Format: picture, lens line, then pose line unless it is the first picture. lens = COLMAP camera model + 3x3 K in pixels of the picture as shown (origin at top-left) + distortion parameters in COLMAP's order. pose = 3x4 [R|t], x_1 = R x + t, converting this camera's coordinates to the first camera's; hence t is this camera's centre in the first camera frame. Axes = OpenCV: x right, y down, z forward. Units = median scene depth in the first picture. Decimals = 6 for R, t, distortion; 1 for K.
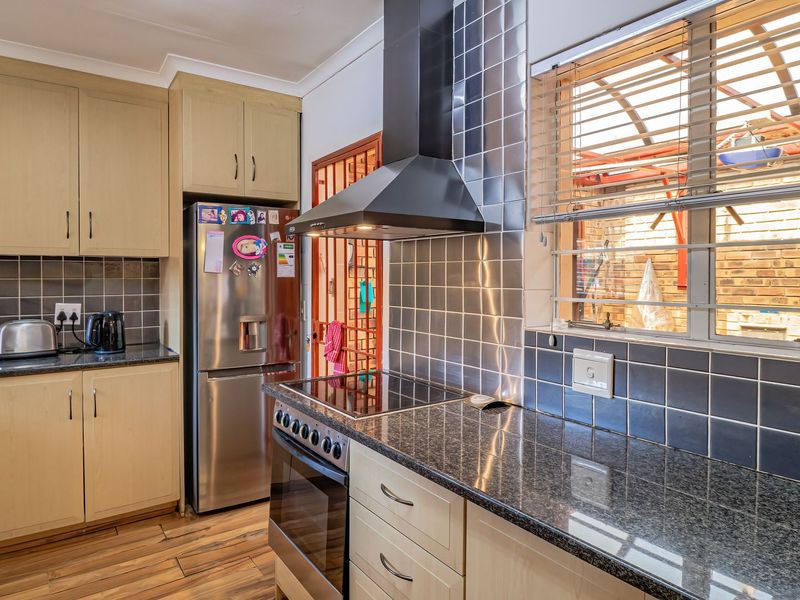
lens RADIAL K [[498.5, 0, 399.4], [0, 498.5, 281.4], [0, 0, 1]] dist [0.000064, -0.009723]
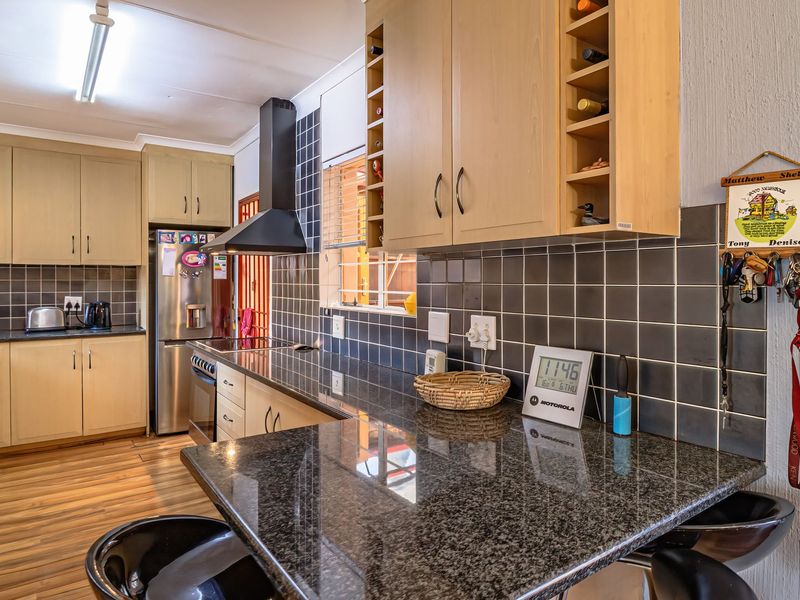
lens RADIAL K [[498.5, 0, 399.2], [0, 498.5, 281.7], [0, 0, 1]] dist [0.000064, -0.009723]
pose [[0.999954, -0.000052, -0.009573, 0.333761], [-0.000013, 0.999976, -0.006867, 0.010269], [0.009573, 0.006866, 0.999931, -0.494818]]
